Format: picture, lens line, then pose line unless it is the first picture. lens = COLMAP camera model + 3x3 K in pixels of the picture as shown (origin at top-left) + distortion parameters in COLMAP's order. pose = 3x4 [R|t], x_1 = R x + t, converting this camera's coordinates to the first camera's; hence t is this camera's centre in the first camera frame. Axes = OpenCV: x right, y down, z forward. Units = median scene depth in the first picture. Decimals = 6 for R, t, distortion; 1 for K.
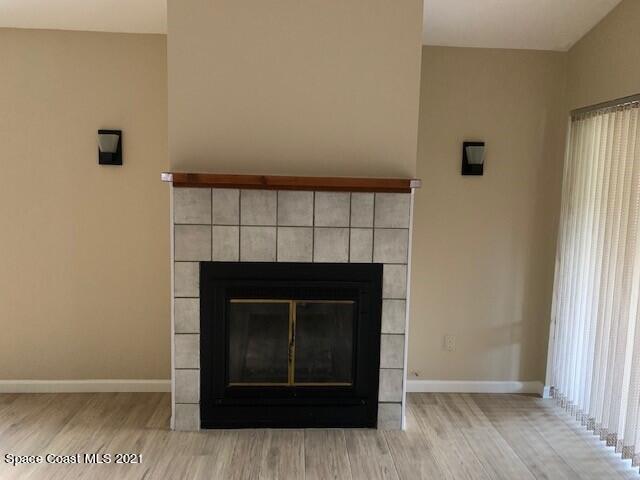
lens RADIAL K [[483.0, 0, 320.7], [0, 483.0, 239.3], [0, 0, 1]] dist [-0.002488, -0.004756]
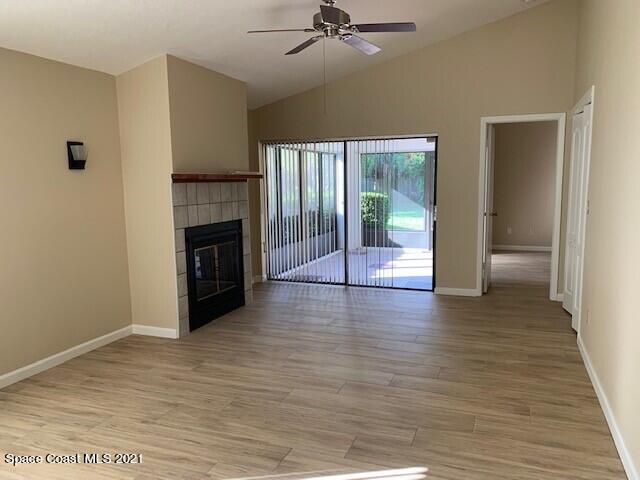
lens RADIAL K [[483.0, 0, 322.5], [0, 483.0, 241.2], [0, 0, 1]] dist [-0.002488, -0.004756]
pose [[0.412088, -0.144929, 0.899544, -1.468939], [0.121765, 0.987172, 0.103265, -0.021804], [-0.902971, 0.066979, 0.424449, -0.105542]]
